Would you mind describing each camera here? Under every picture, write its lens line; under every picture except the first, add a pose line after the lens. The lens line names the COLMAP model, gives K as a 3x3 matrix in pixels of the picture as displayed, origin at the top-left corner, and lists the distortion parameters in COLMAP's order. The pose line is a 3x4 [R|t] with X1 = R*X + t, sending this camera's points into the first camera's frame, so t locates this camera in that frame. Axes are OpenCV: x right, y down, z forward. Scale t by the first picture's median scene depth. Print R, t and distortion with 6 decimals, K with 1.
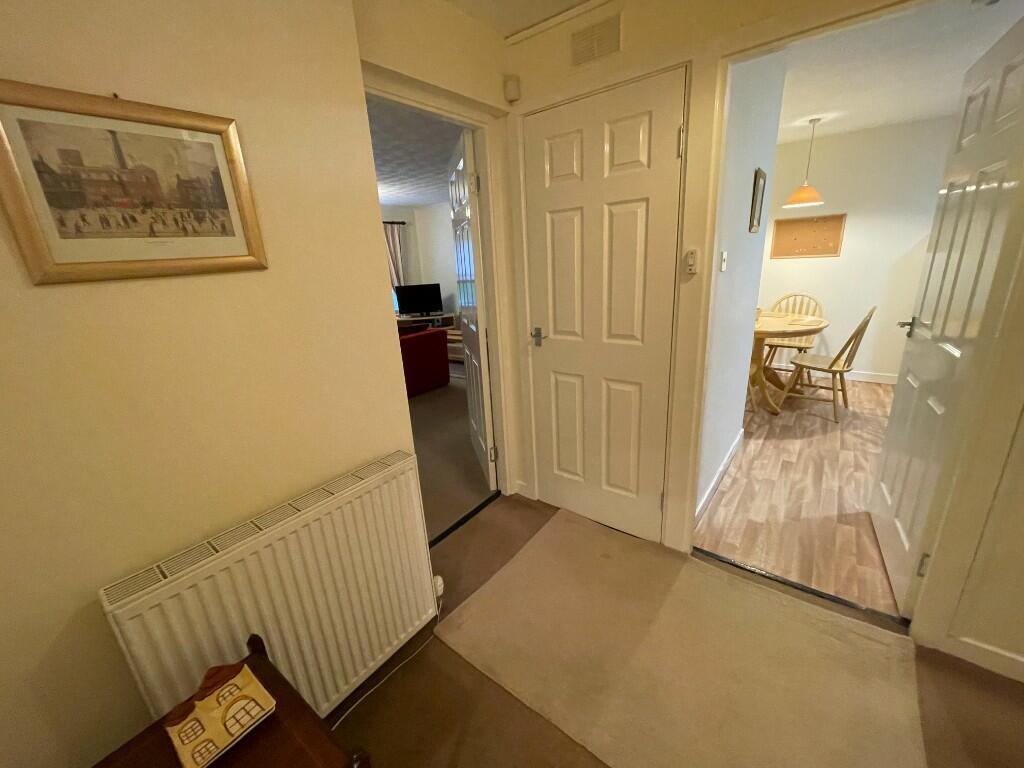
lens RADIAL K [[407.5, 0, 512.0], [0, 407.5, 384.0], [0, 0, 1]] dist [-0.000060, -0.000102]
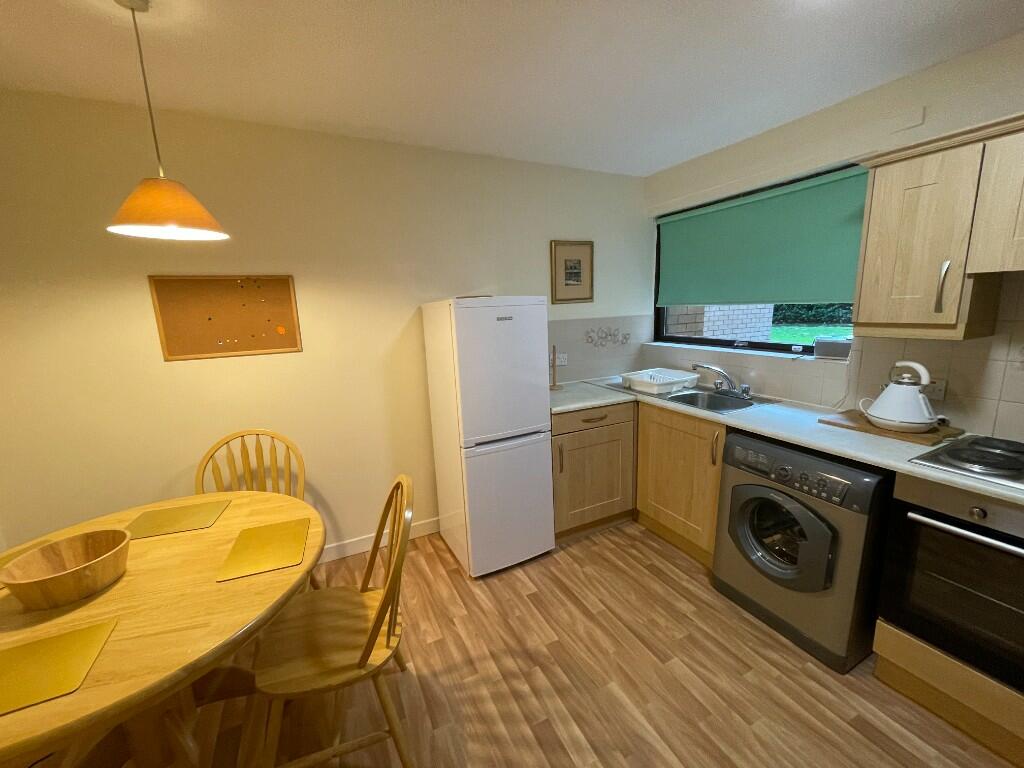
lens RADIAL K [[407.5, 0, 512.0], [0, 407.5, 384.0], [0, 0, 1]] dist [-0.000060, -0.000102]
pose [[0.446451, -0.126688, 0.885795, 0.251454], [0.275692, 0.961245, -0.001474, -0.110005], [-0.851279, 0.244865, 0.464075, 0.297184]]
